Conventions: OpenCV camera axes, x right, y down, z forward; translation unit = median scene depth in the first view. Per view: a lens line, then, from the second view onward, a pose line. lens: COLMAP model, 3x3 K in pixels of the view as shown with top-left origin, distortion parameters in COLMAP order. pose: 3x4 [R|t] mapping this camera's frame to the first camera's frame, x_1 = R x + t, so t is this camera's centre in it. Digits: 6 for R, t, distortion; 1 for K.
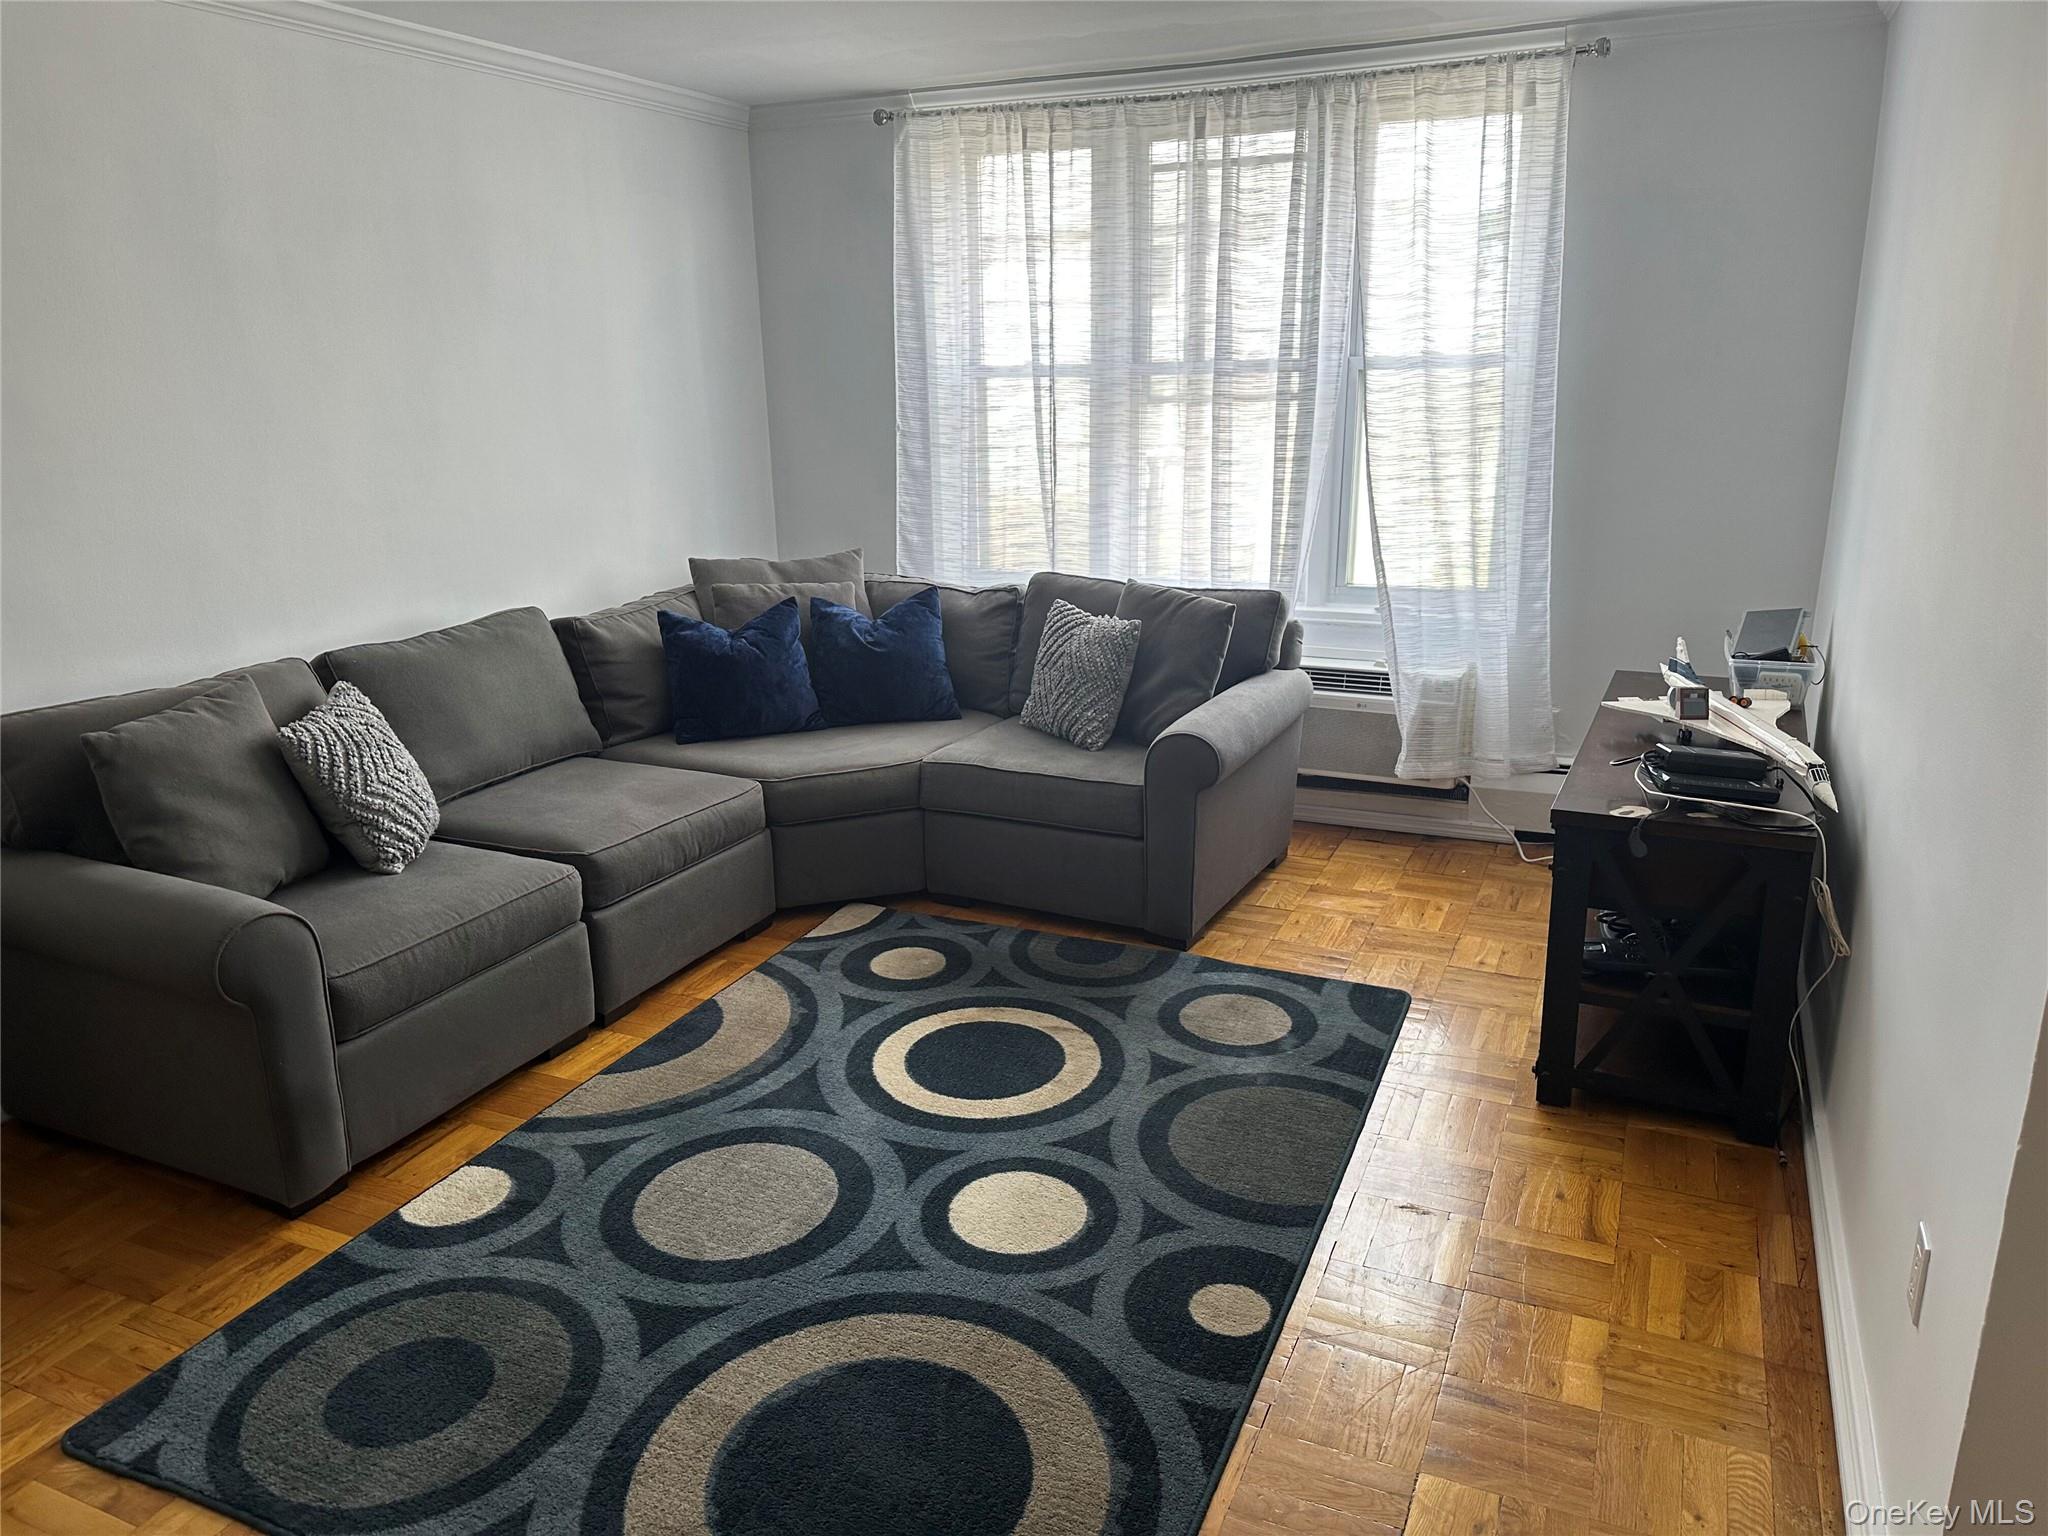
lens RADIAL K [[1429.2, 0, 1024.0], [0, 1429.2, 768.0], [0, 0, 1]] dist [0.140080, -0.238635]
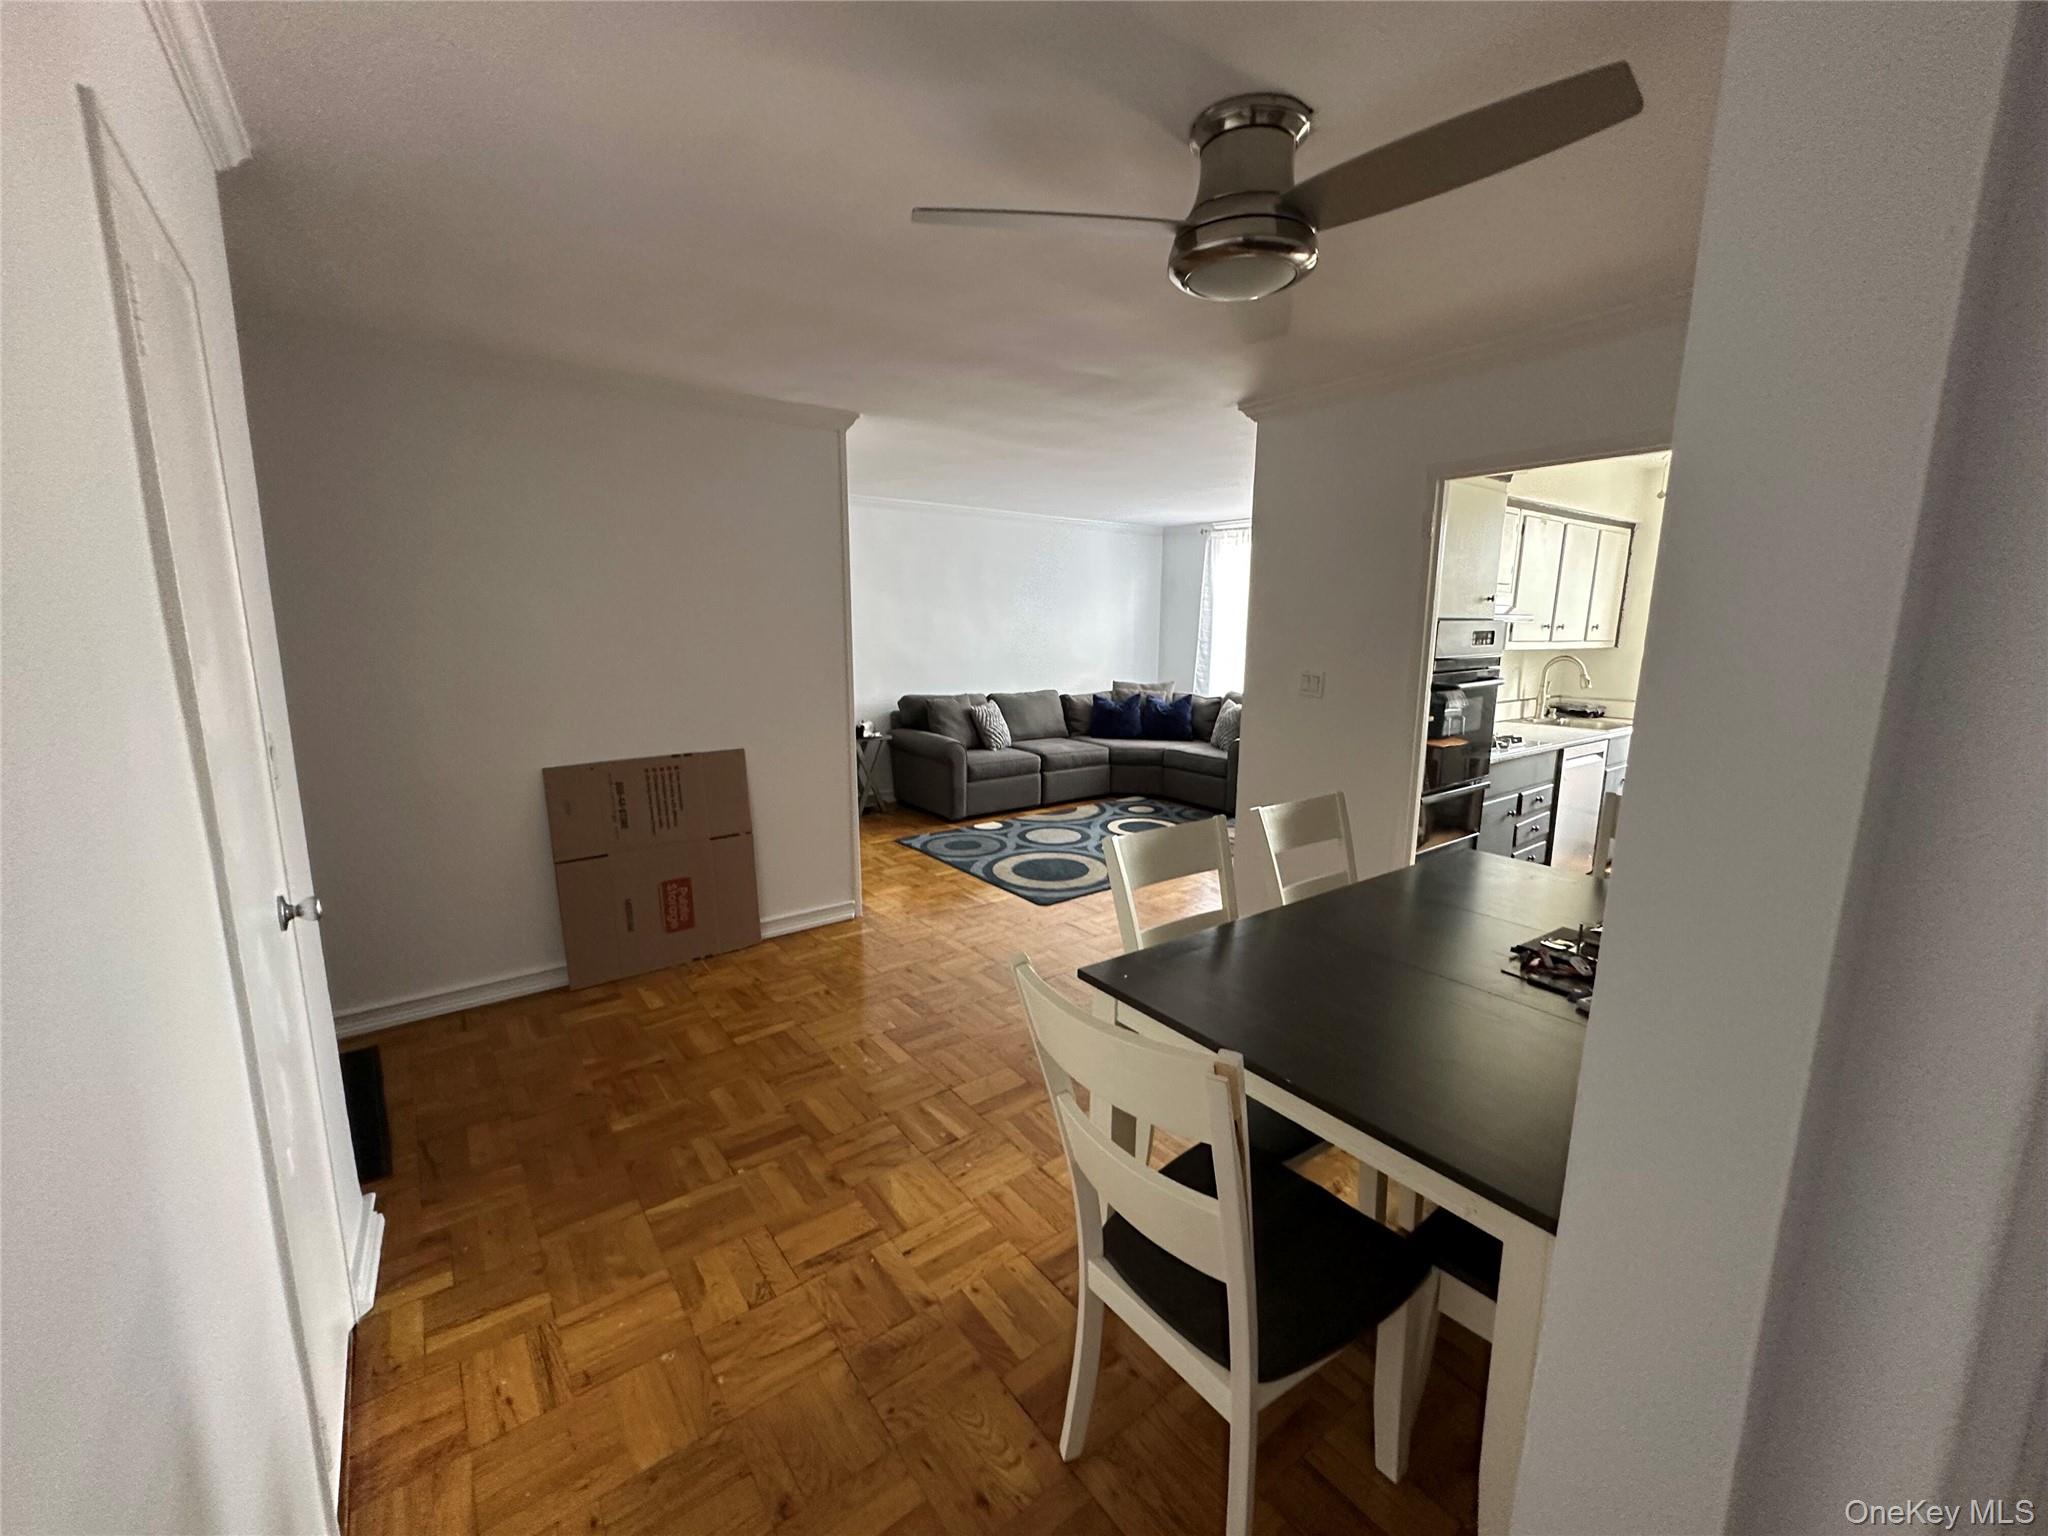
lens RADIAL K [[815.1, 0, 1024.0], [0, 815.1, 768.0], [0, 0, 1]] dist [-0.001835, 0.000001]
pose [[0.878276, 0.104092, -0.466687, 0.529639], [-0.150325, 0.986637, -0.062839, 0.211187], [0.453909, 0.125345, 0.882188, -0.674509]]
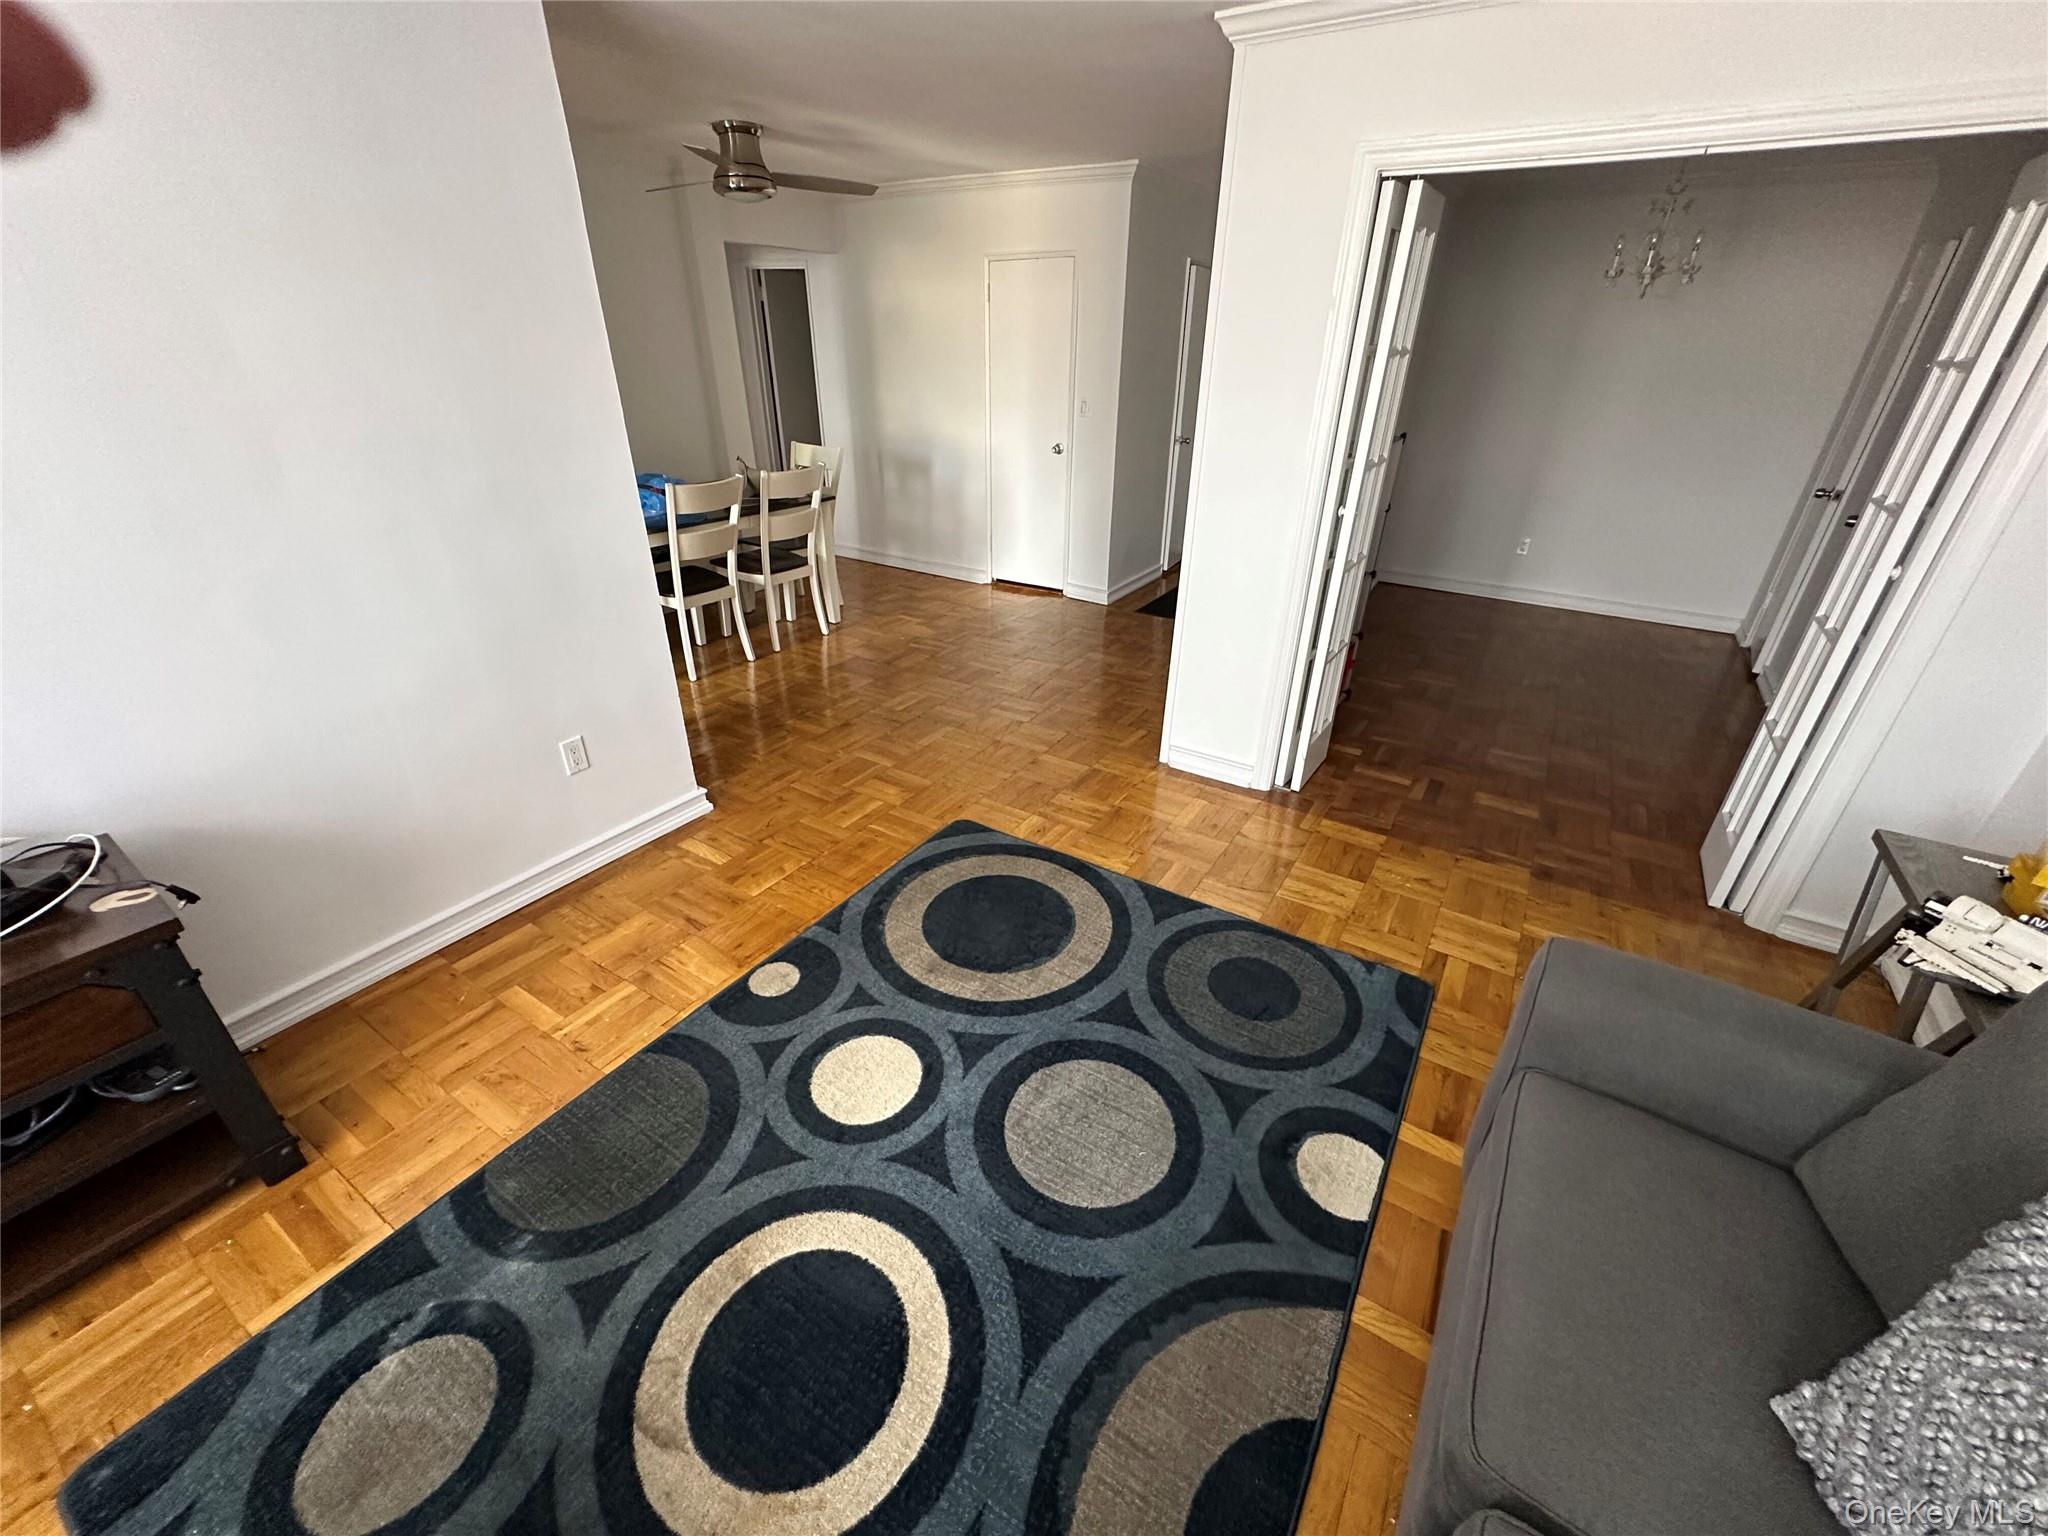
lens RADIAL K [[815.1, 0, 1024.0], [0, 815.1, 768.0], [0, 0, 1]] dist [-0.001835, 0.000001]
pose [[-0.989517, -0.064872, 0.129029, -0.165947], [0.042330, 0.723914, 0.688590, -0.291423], [-0.138076, 0.686833, -0.713579, 1.005676]]
